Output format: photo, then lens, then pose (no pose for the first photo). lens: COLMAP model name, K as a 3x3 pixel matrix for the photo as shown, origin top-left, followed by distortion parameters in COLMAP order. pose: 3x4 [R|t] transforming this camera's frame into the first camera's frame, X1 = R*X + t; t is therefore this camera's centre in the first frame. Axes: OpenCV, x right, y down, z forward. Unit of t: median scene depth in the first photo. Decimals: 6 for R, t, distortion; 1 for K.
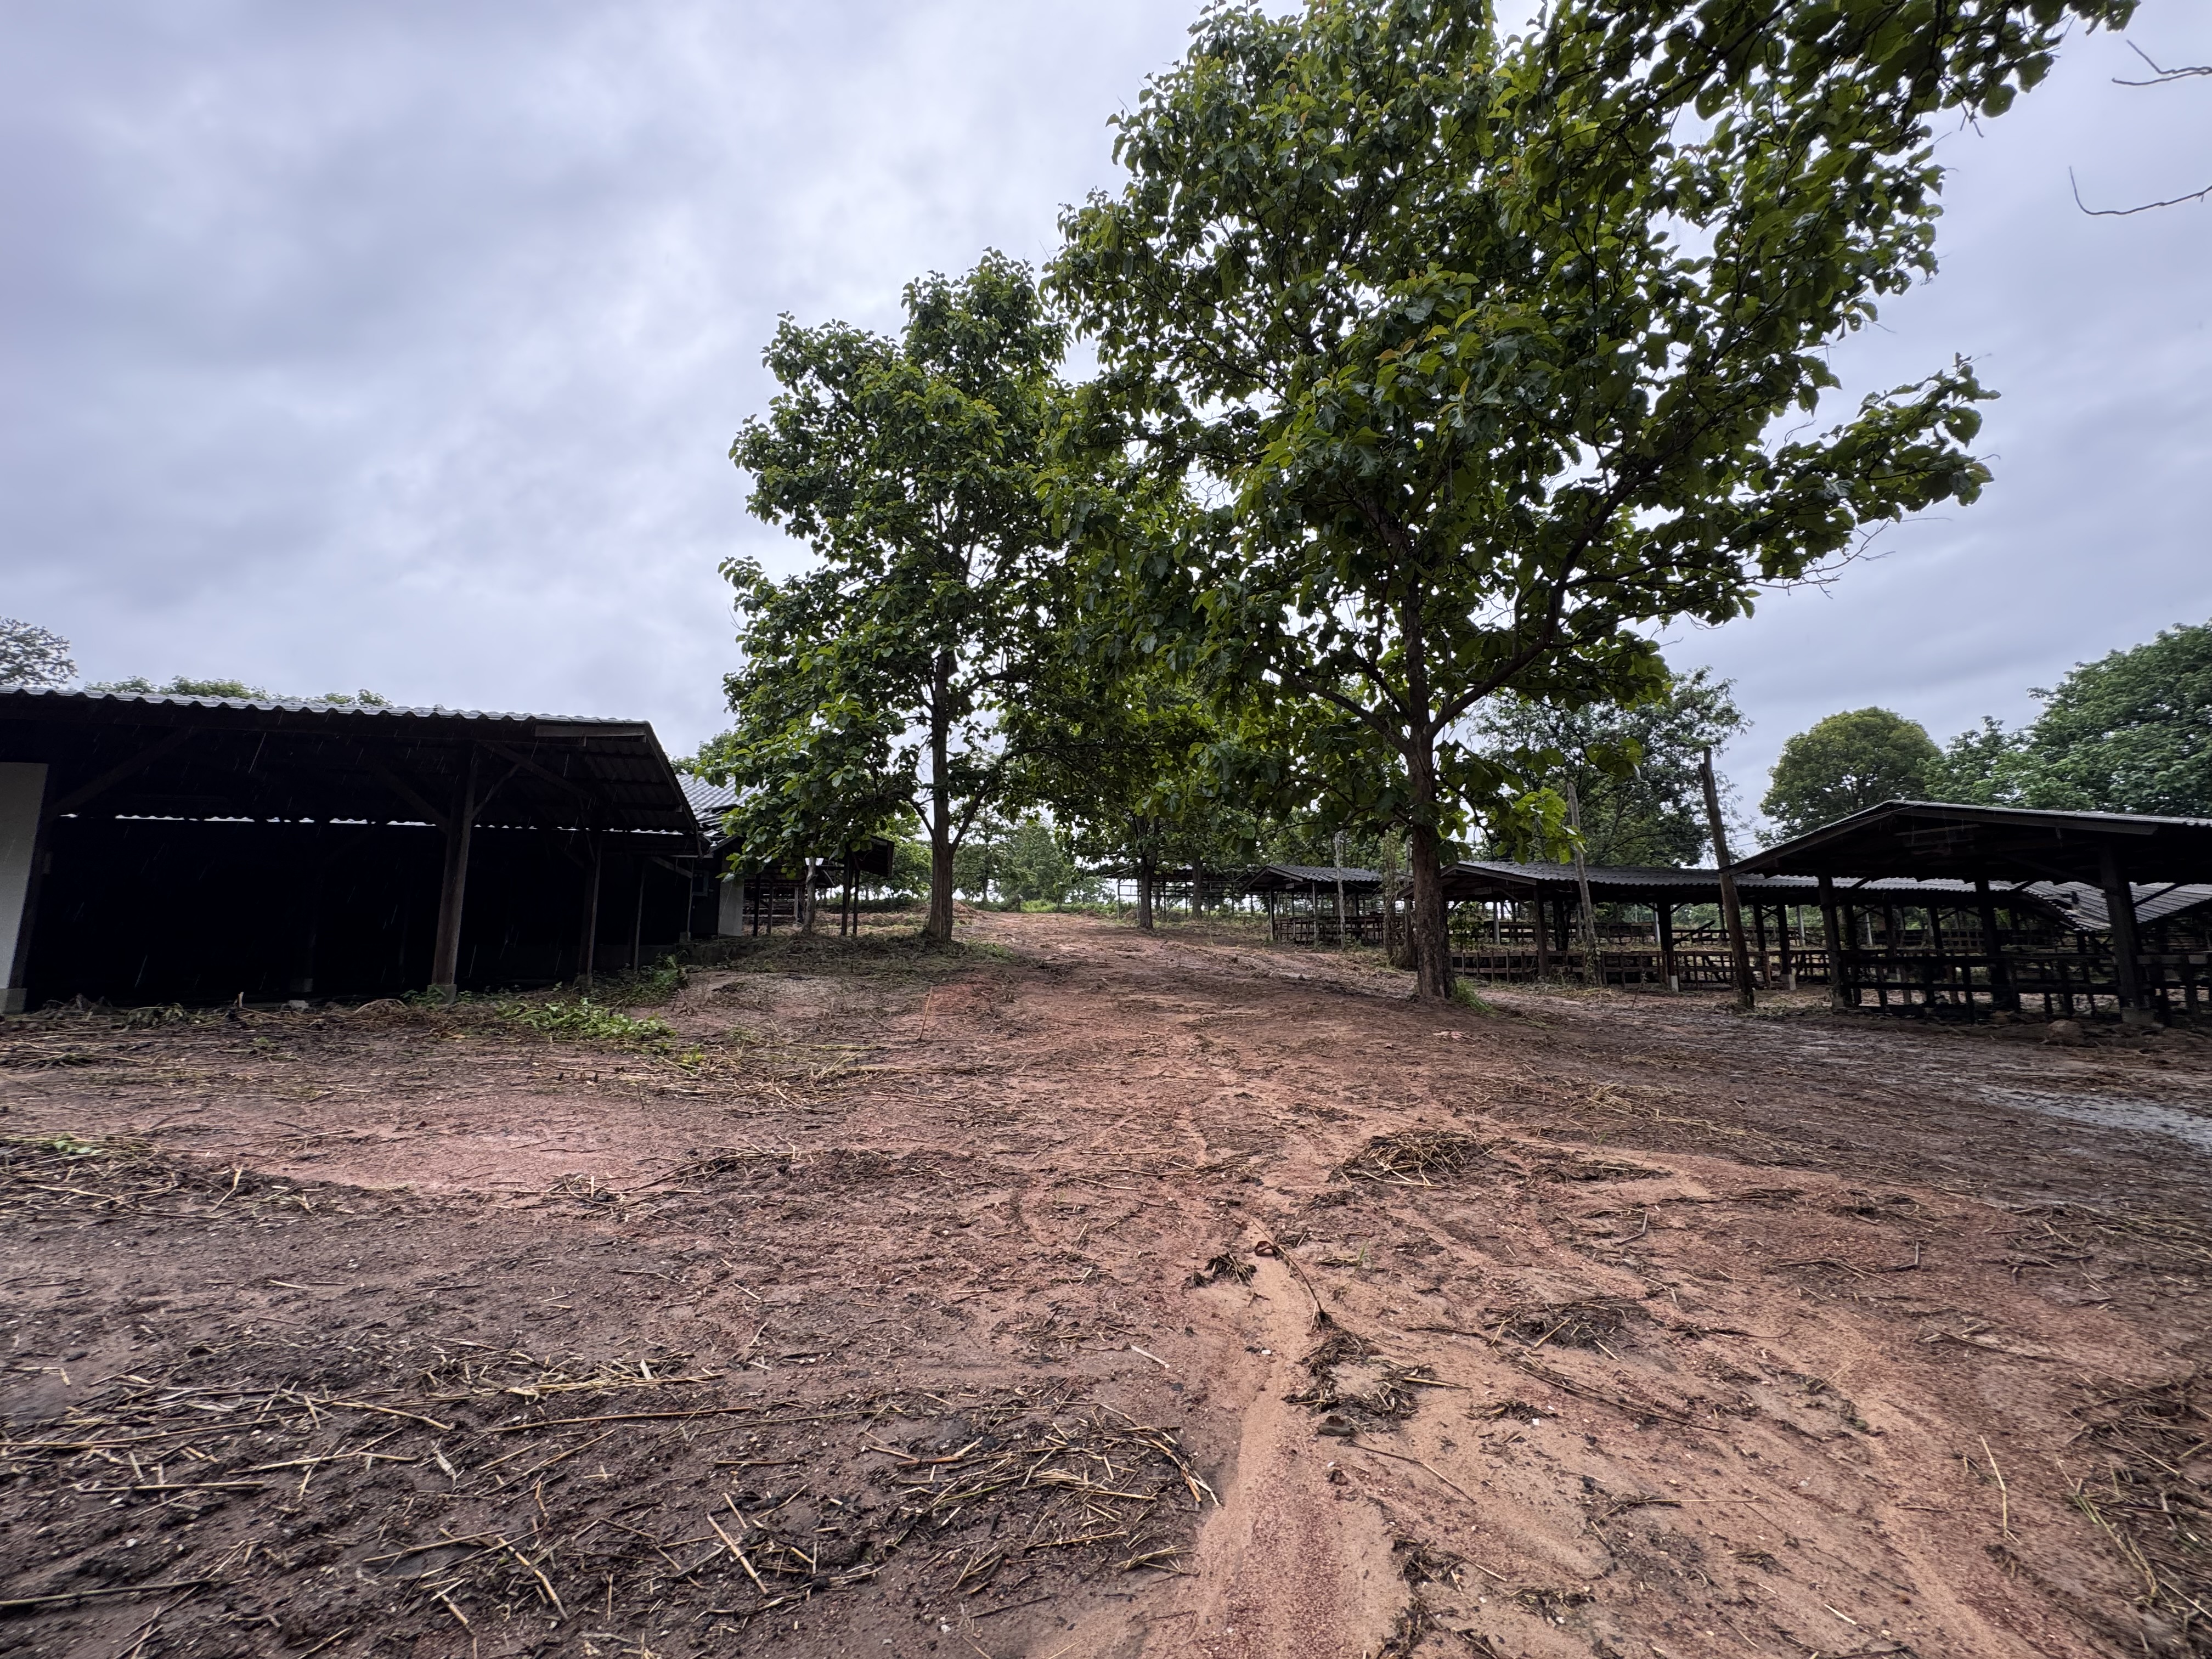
lens RADIAL K [[878.3, 0, 1110.6], [0, 878.3, 831.9], [0, 0, 1]] dist [0.000325, 0.001127]
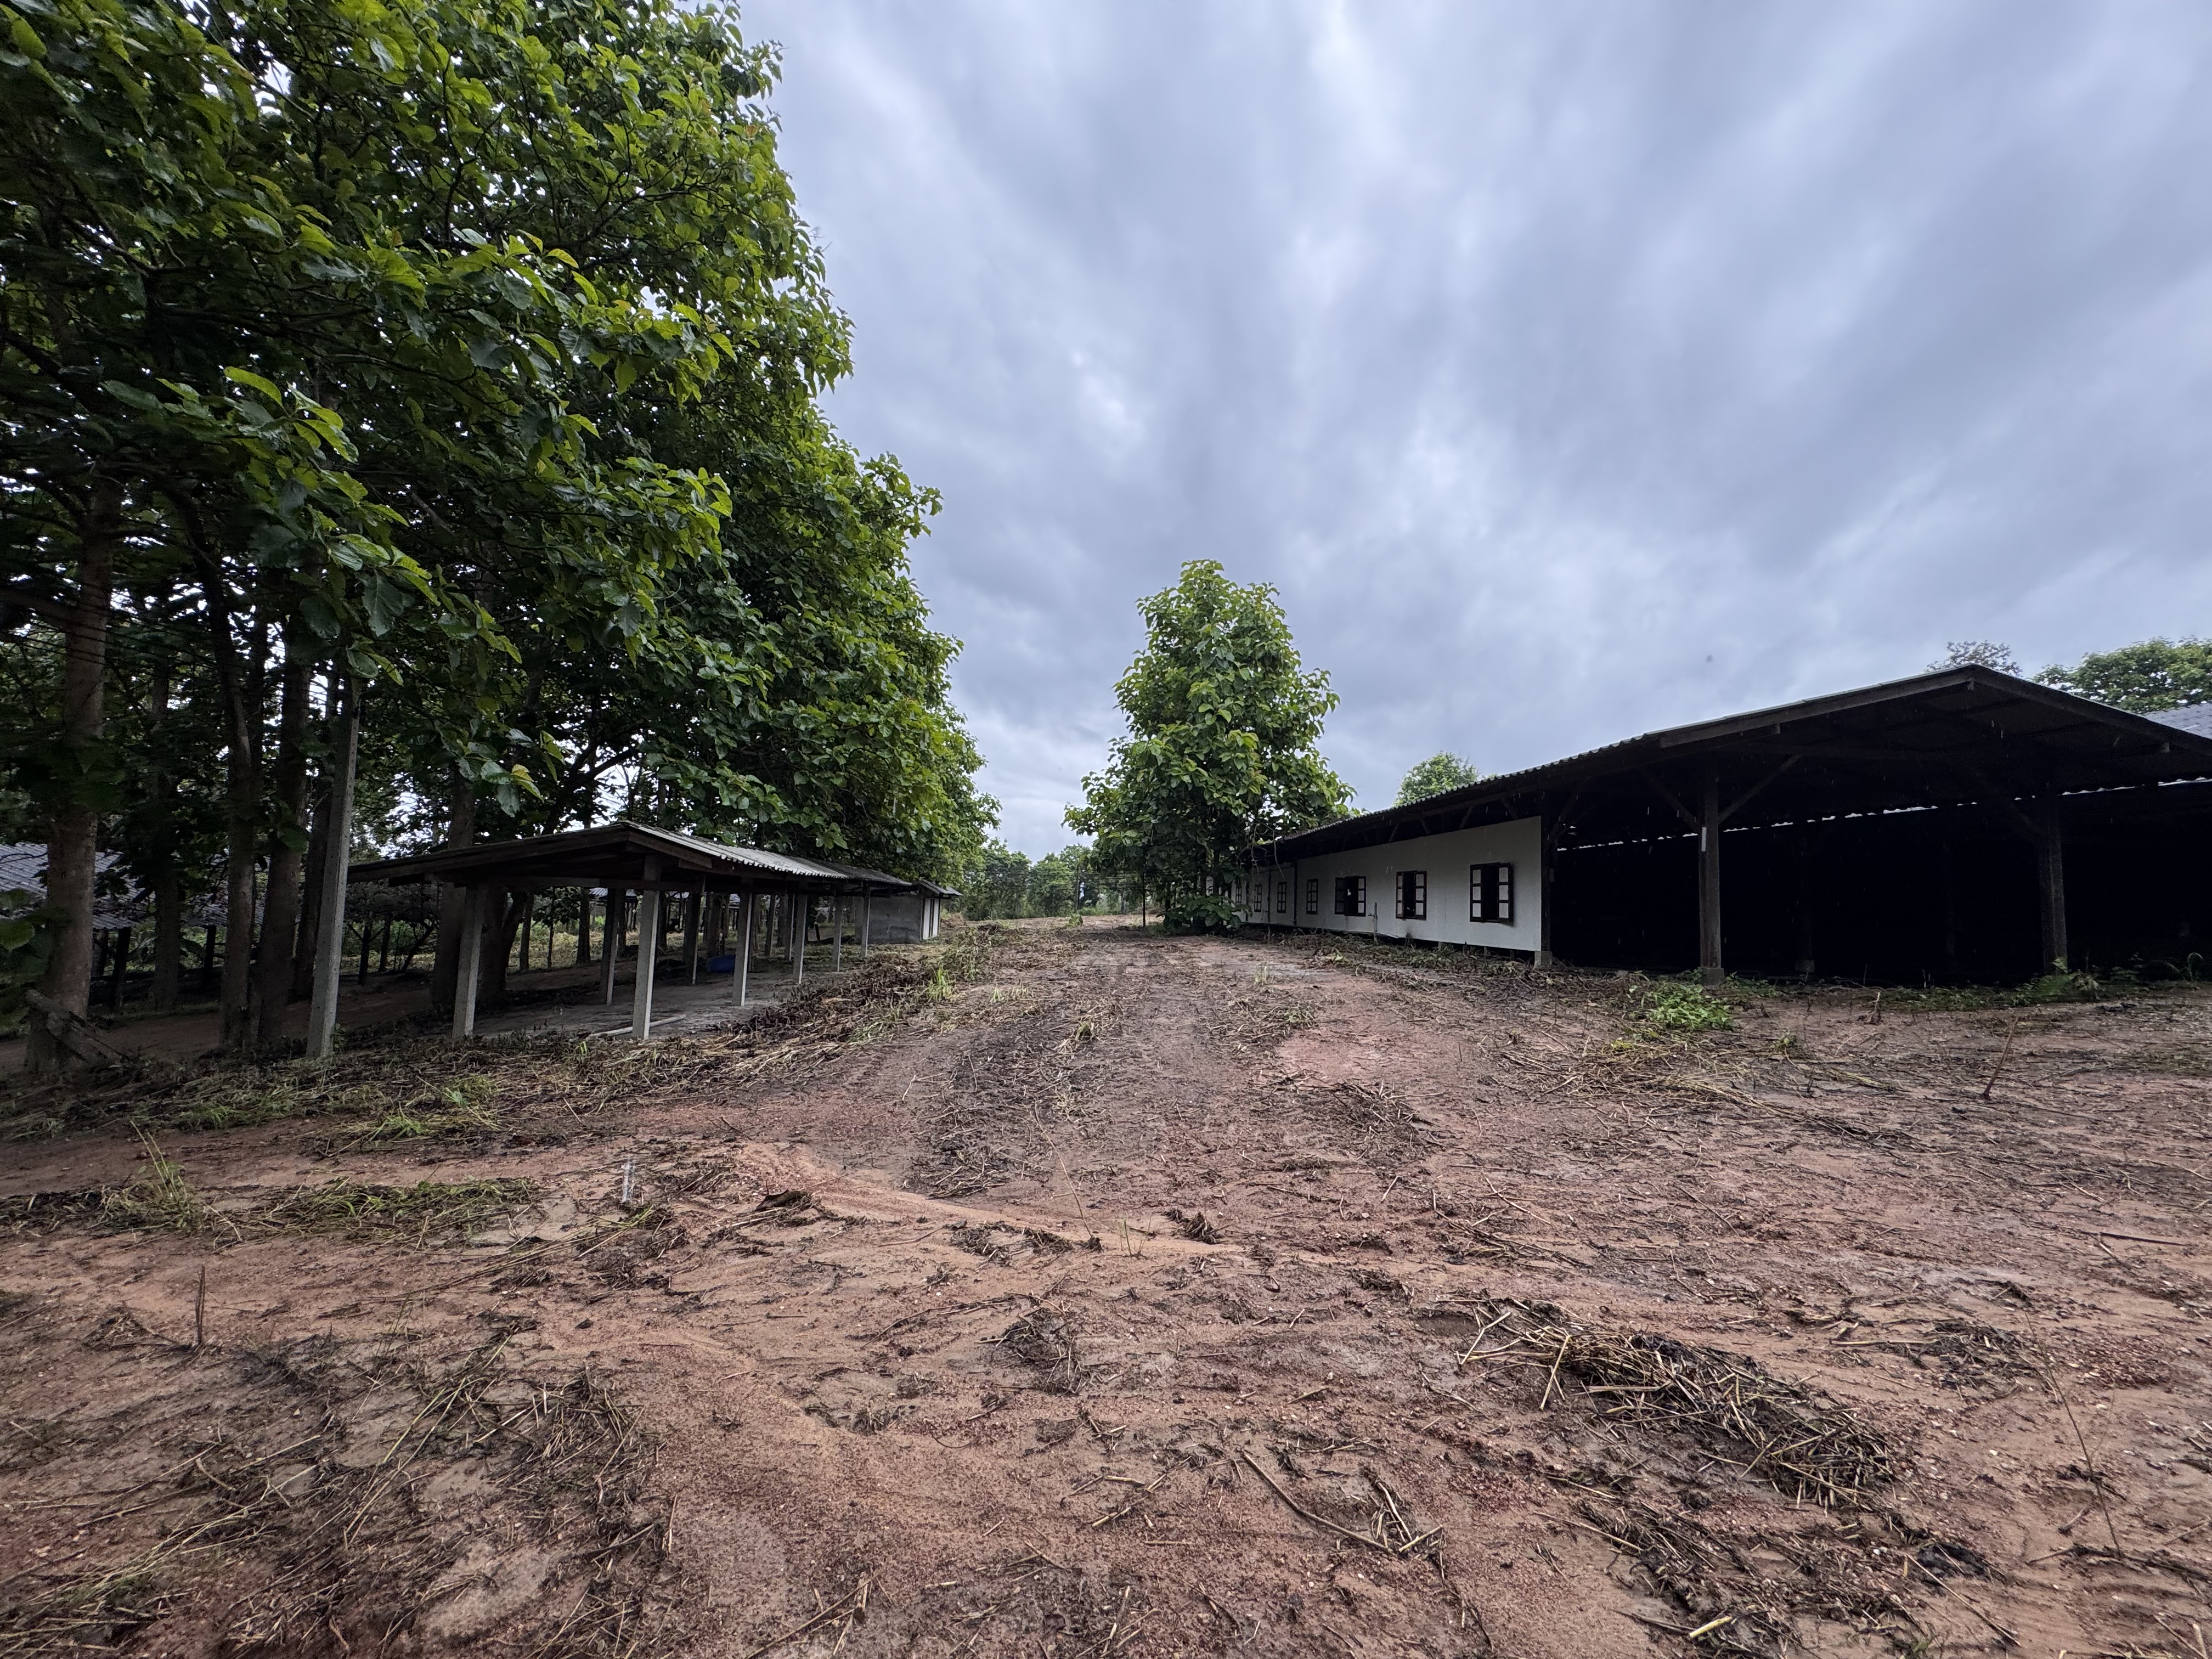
lens RADIAL K [[876.6, 0, 1103.6], [0, 876.6, 833.0], [0, 0, 1]] dist [-0.000438, 0.000693]
pose [[-0.192367, -0.085678, -0.977576, 1.752656], [0.112472, 0.987692, -0.108697, 0.131399], [0.974856, -0.130859, -0.180363, 1.524393]]
